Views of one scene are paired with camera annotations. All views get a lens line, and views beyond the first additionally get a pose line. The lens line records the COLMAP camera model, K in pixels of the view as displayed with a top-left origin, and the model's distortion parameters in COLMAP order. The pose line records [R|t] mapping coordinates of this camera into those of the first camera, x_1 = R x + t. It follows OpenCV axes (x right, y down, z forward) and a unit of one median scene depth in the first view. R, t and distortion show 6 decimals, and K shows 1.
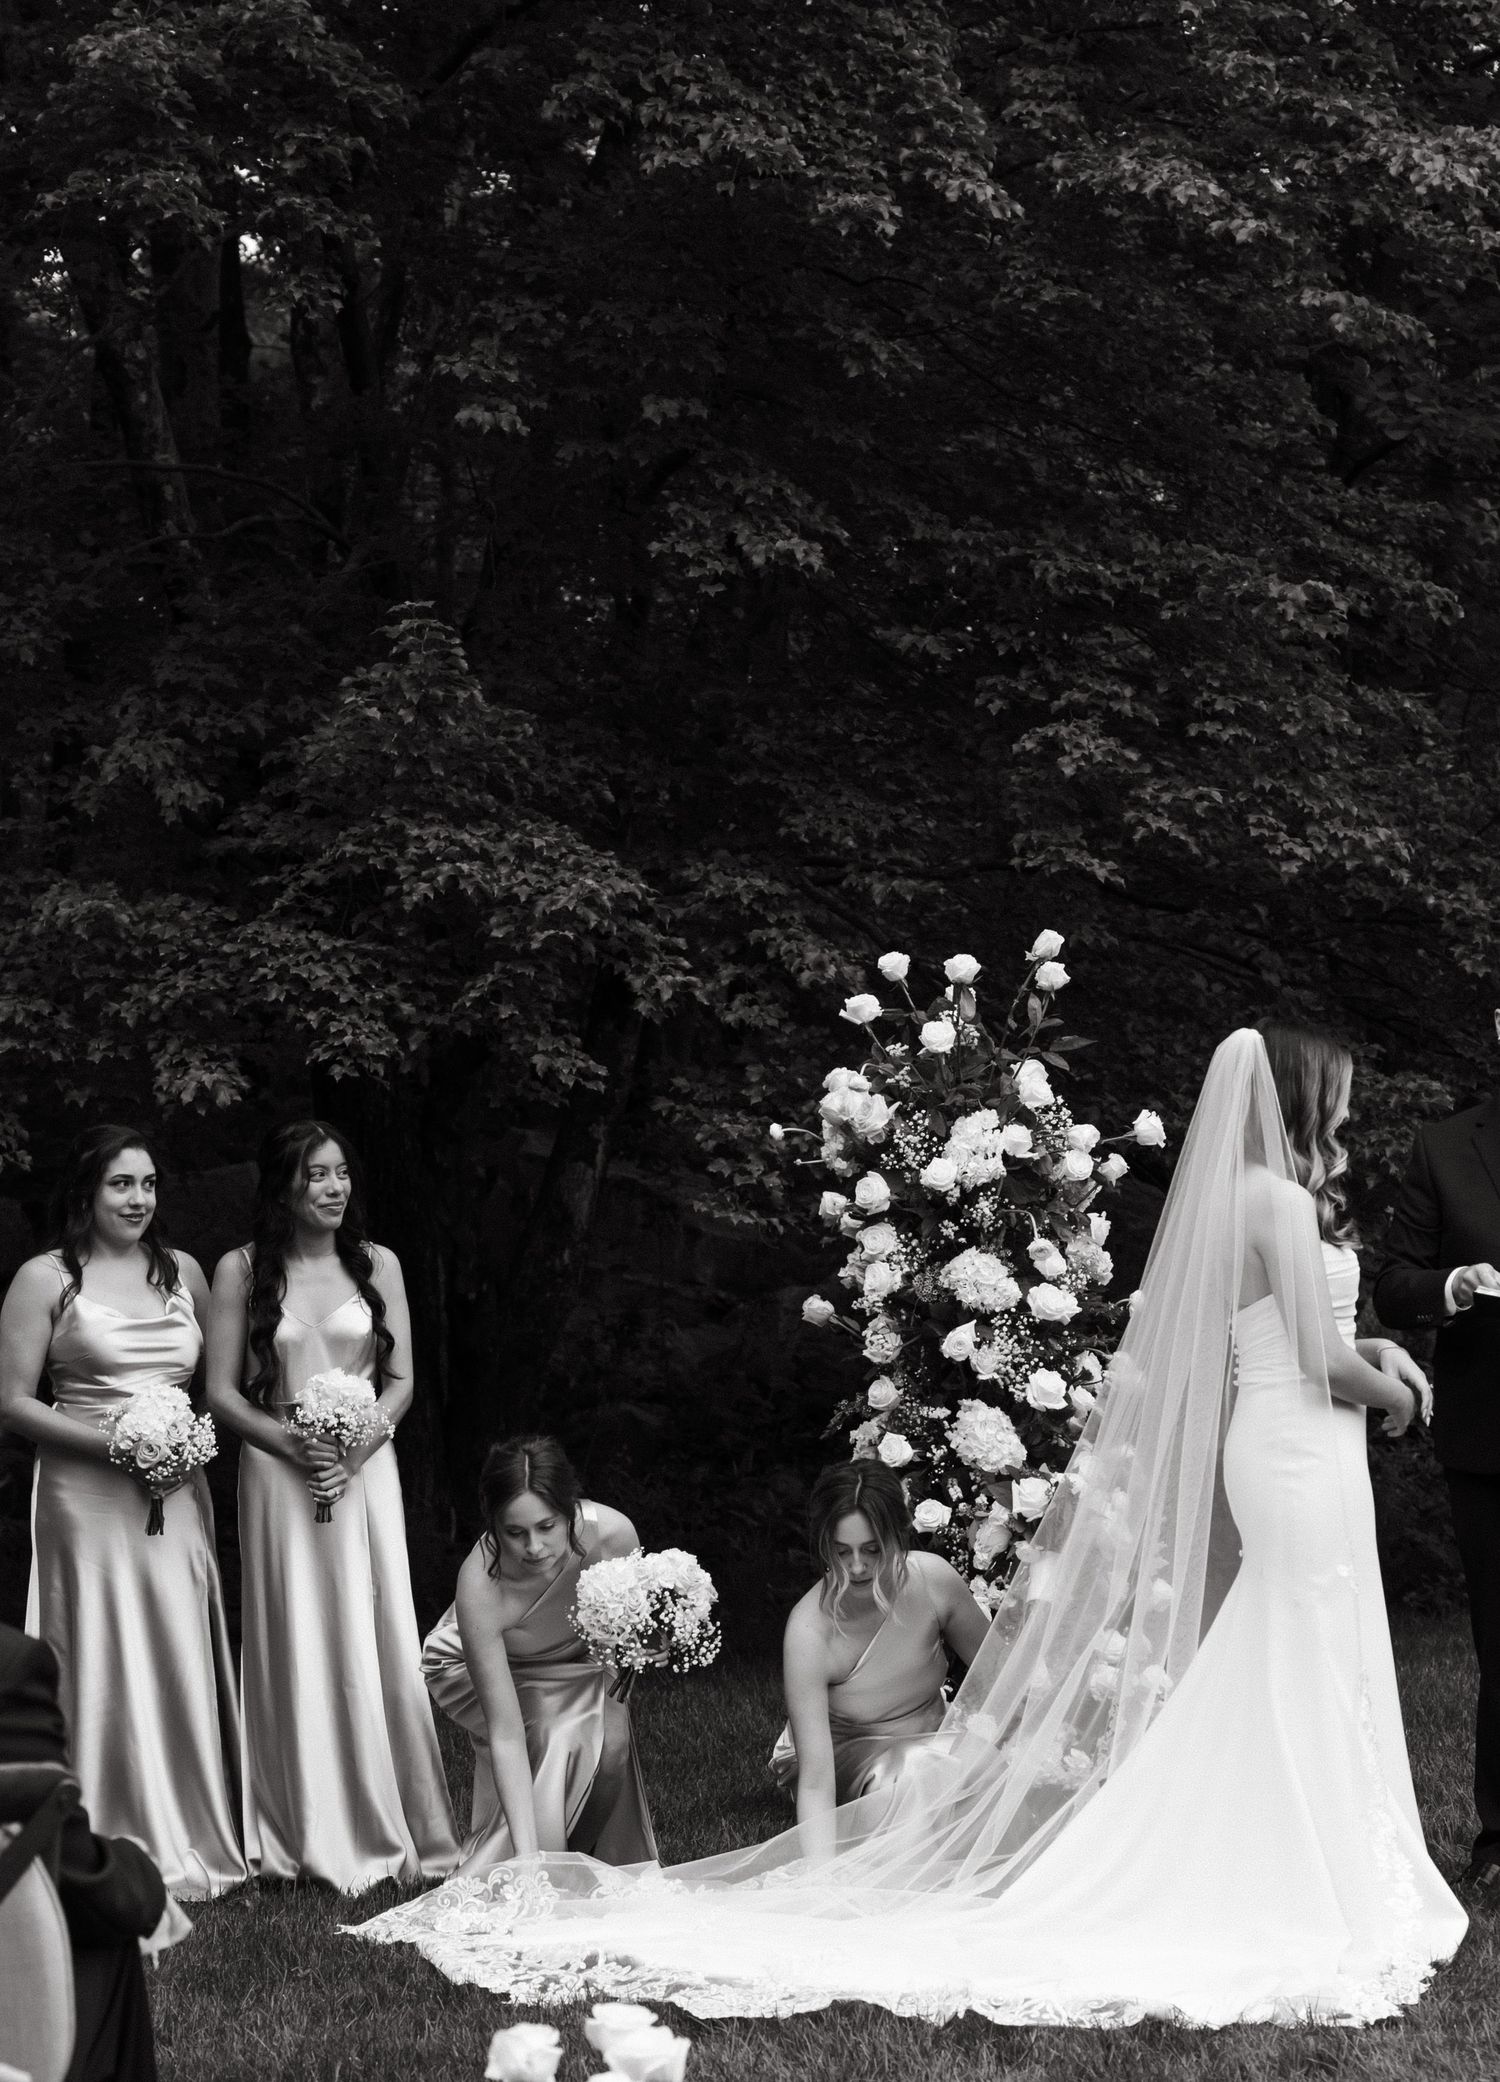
lens RADIAL K [[4445.3, 0, 747.0], [0, 4445.3, 1230.5], [0, 0, 1]] dist [0.006519, -0.850094]
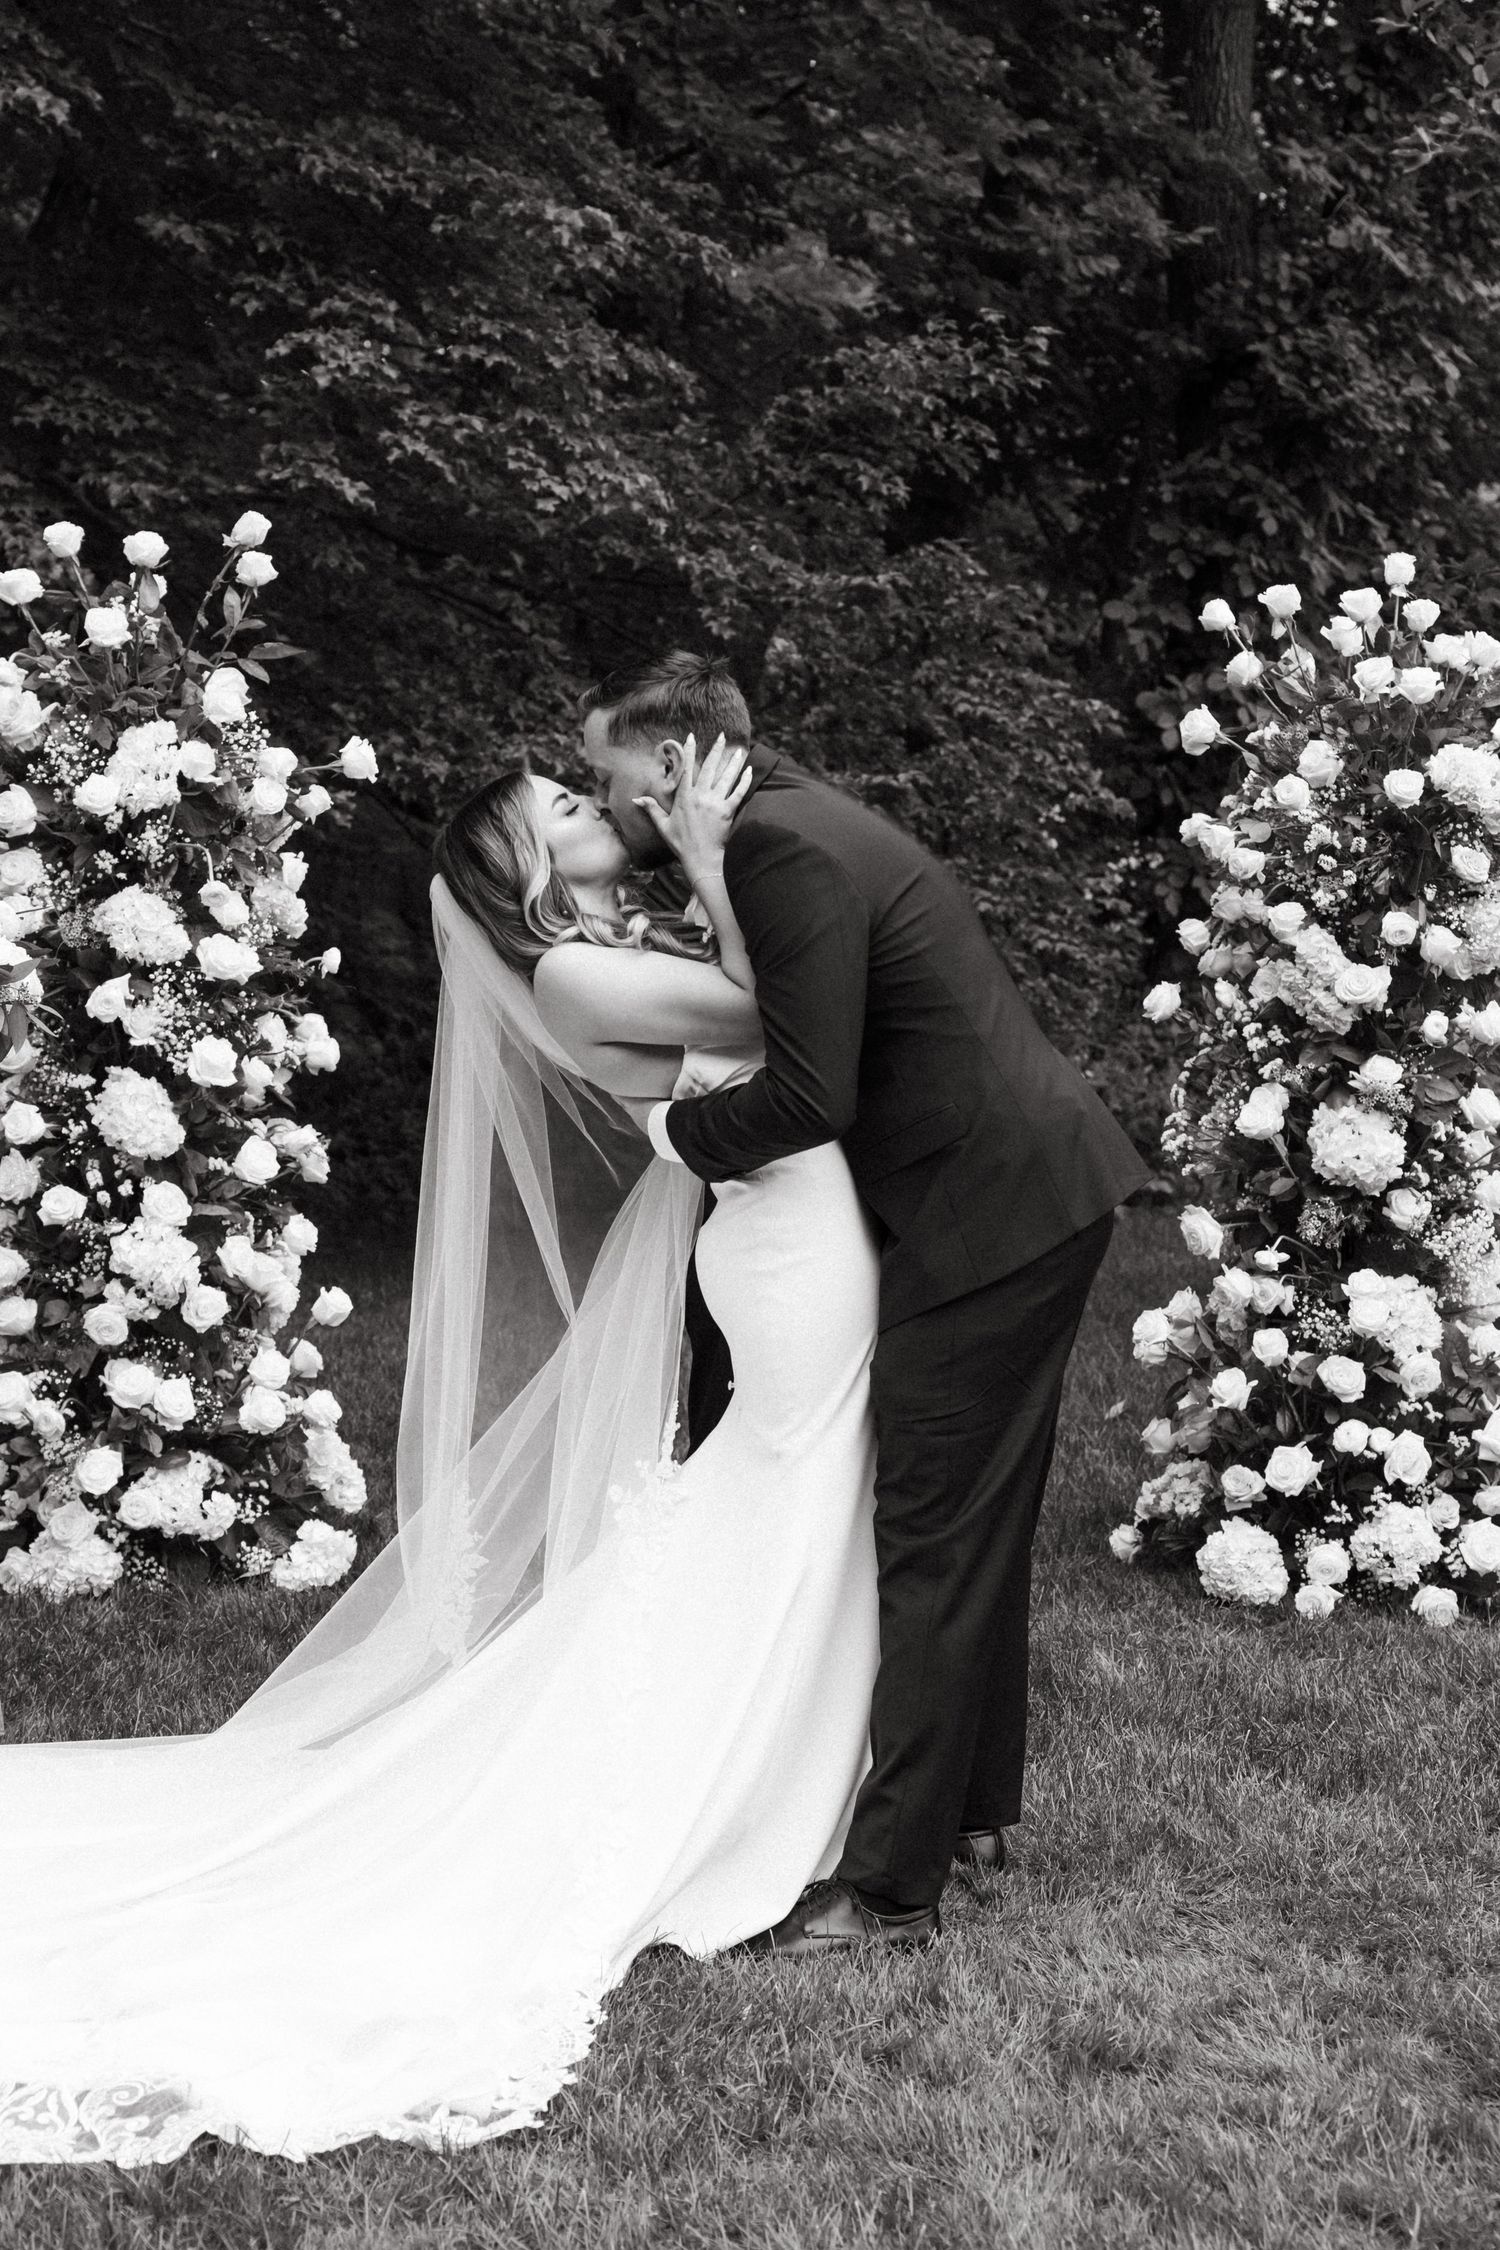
lens RADIAL K [[3101.9, 0, 757.5], [0, 3101.9, 1015.4], [0, 0, 1]] dist [0.025849, 0.036846]
pose [[0.978761, 0.060932, 0.195739, 0.051611], [-0.071904, 0.996186, 0.049436, -0.008875], [-0.191981, -0.062460, 0.979409, 0.399703]]
